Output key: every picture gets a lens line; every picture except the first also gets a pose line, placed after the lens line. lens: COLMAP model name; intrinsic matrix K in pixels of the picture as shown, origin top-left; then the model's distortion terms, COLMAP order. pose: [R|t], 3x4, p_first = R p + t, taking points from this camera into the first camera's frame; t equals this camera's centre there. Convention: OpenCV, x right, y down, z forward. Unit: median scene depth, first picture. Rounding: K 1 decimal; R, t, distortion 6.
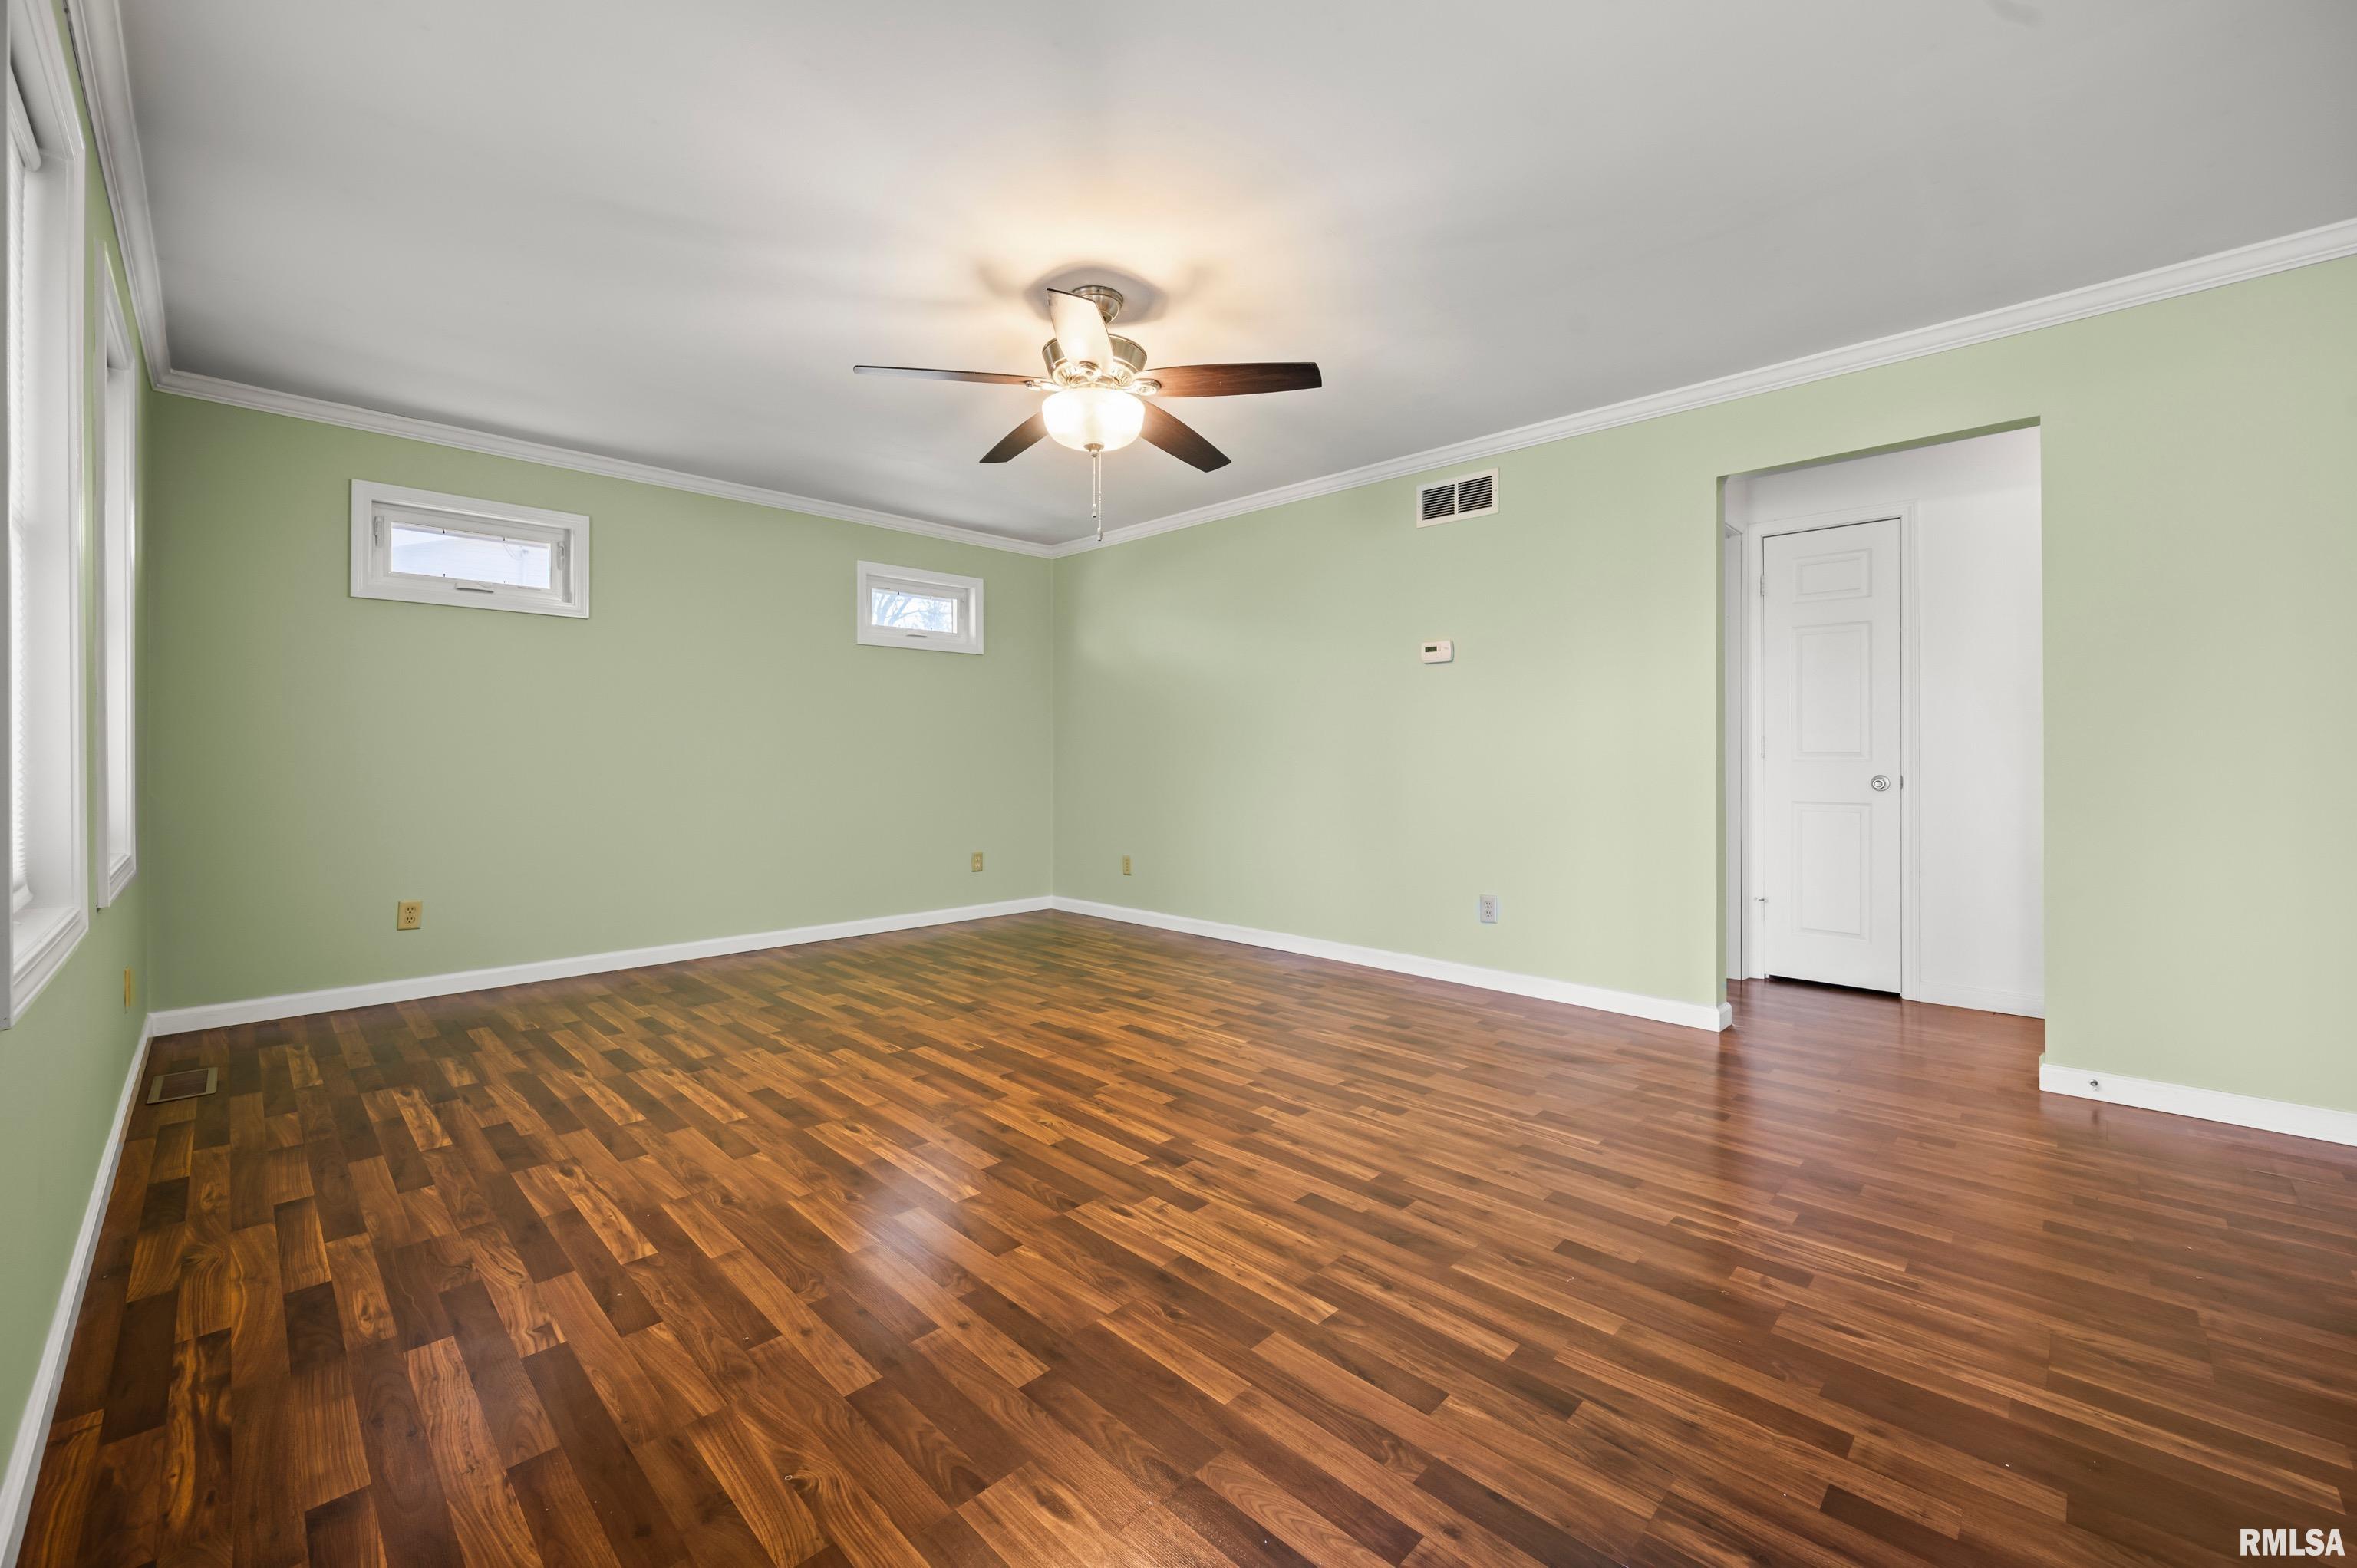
lens RADIAL K [[935.1, 0, 1176.7], [0, 935.1, 761.4], [0, 0, 1]] dist [-0.001972, -0.000269]
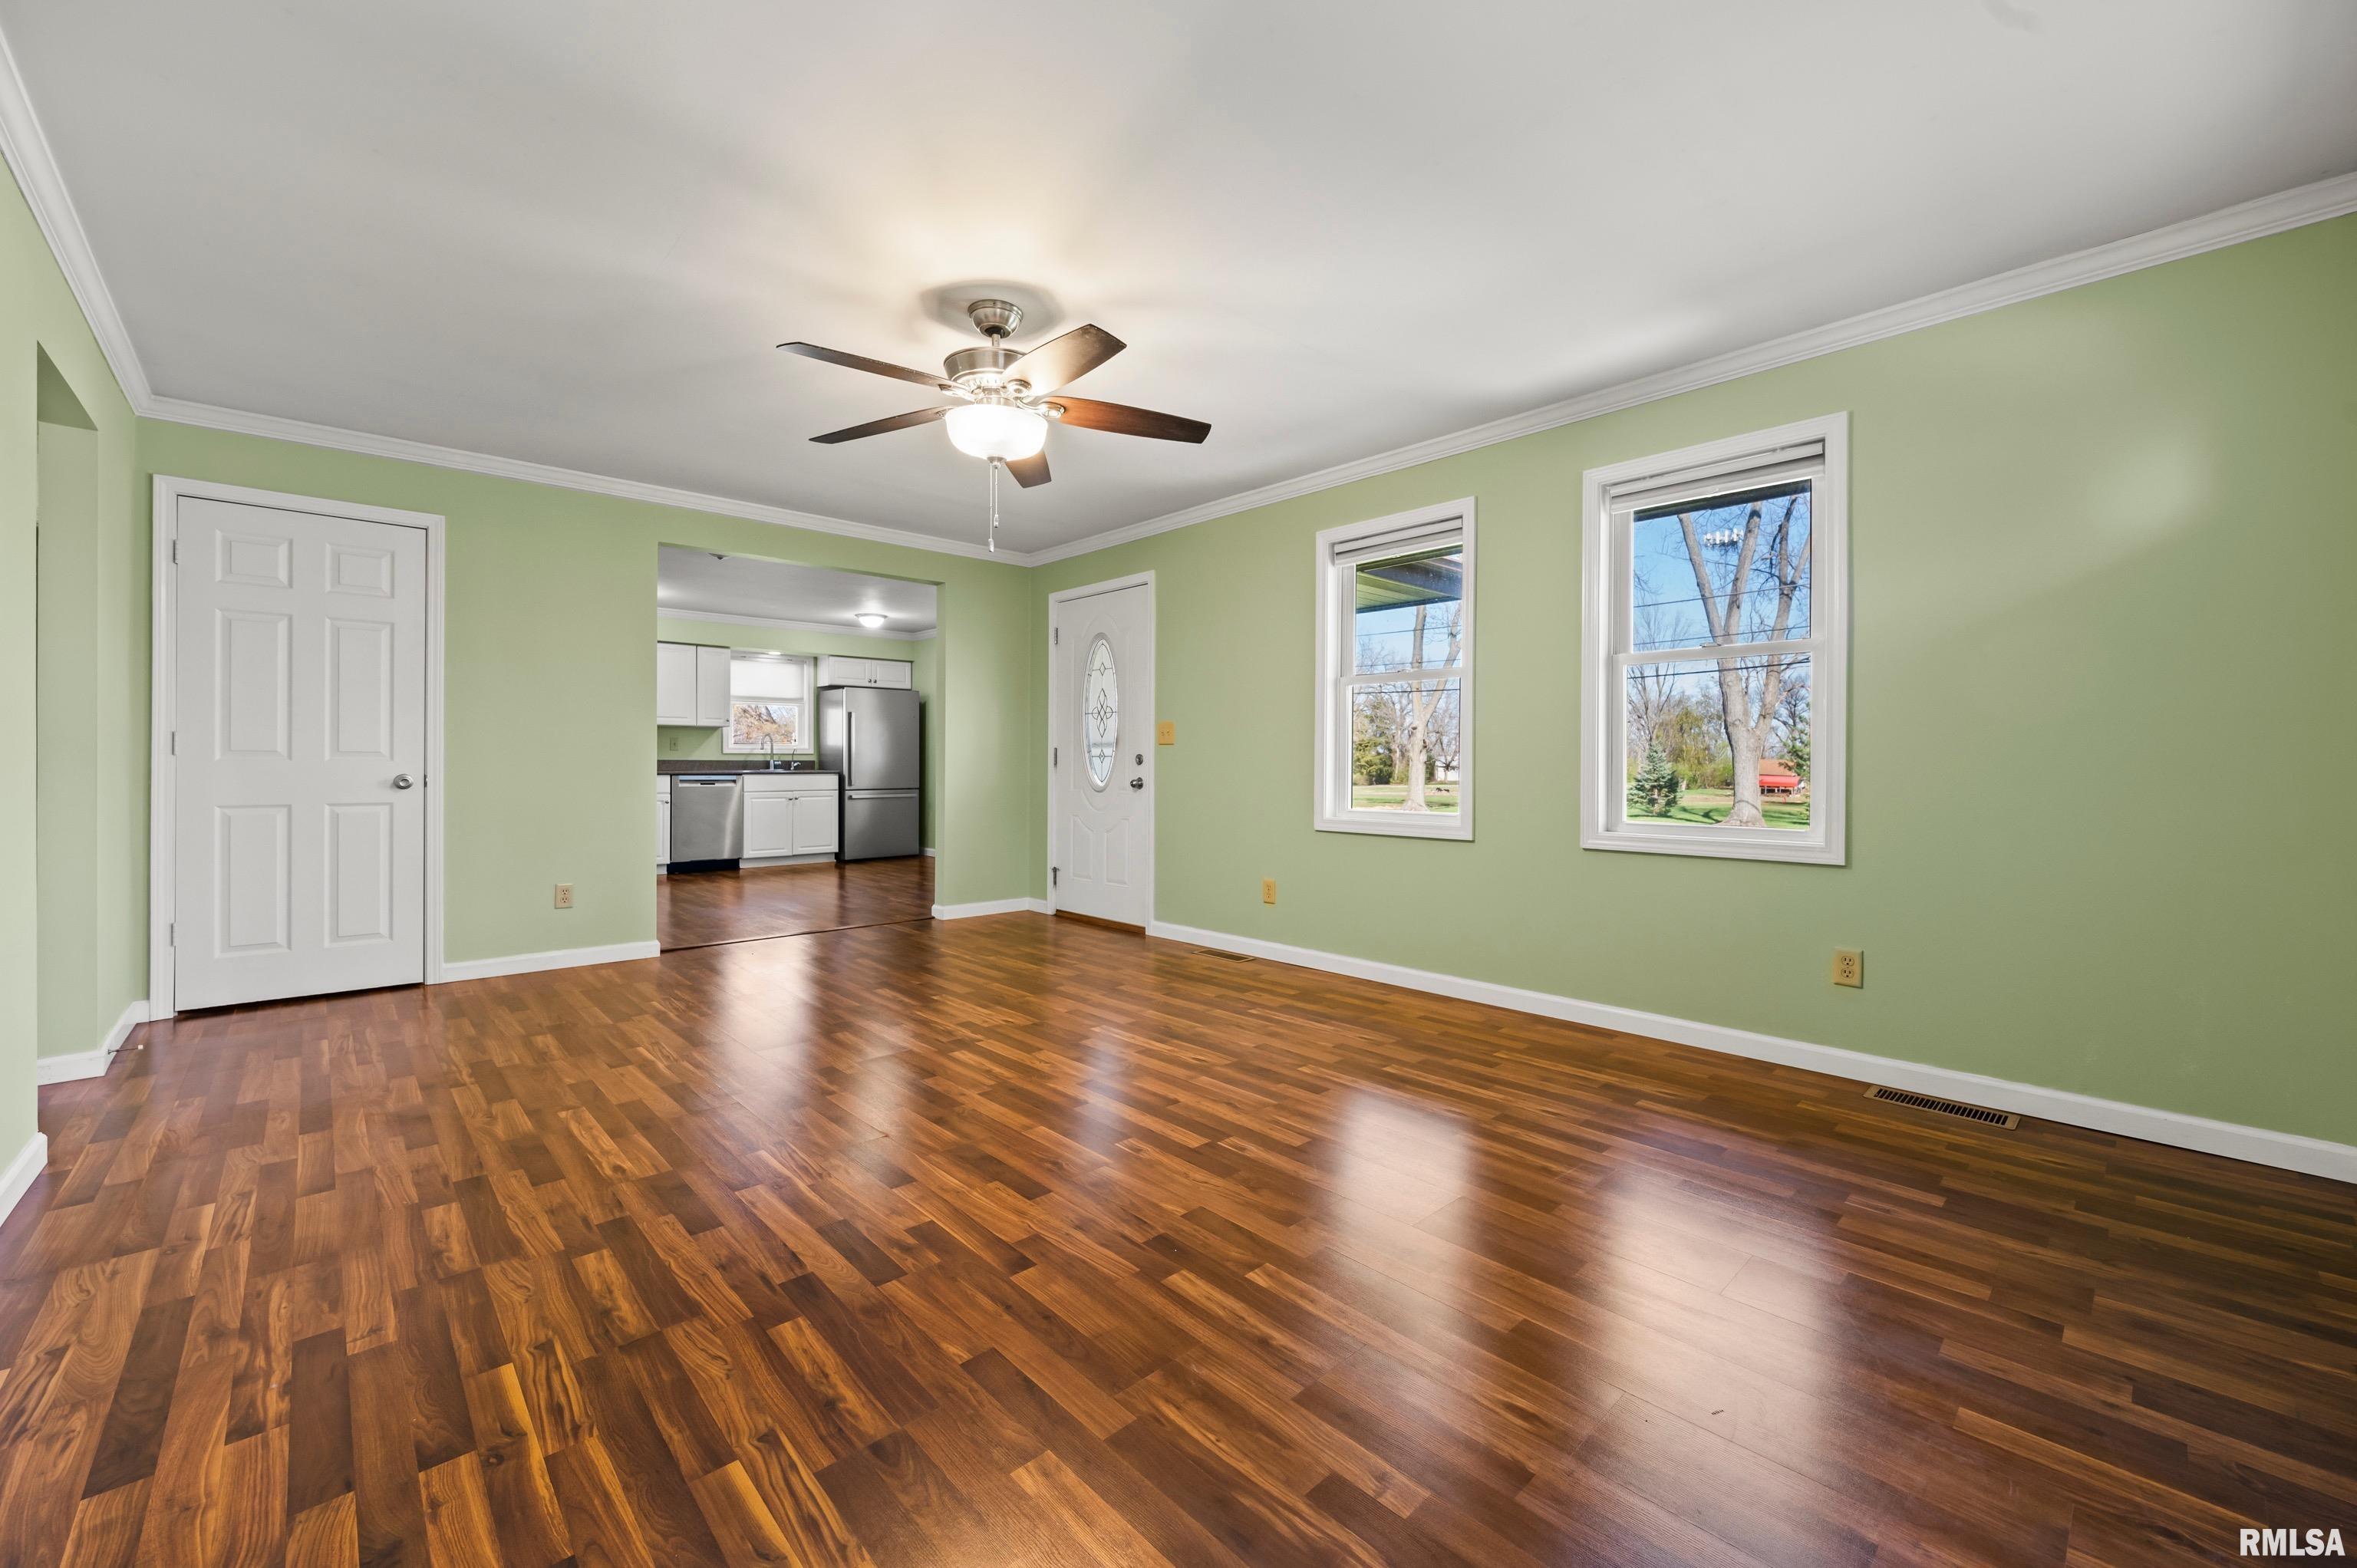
lens RADIAL K [[935.1, 0, 1176.7], [0, 935.1, 761.4], [0, 0, 1]] dist [-0.001972, -0.000269]
pose [[-0.998993, -0.002373, 0.044793, -0.341292], [-0.002246, 0.999993, 0.002897, -0.007293], [-0.044800, 0.002793, -0.998992, 2.064223]]
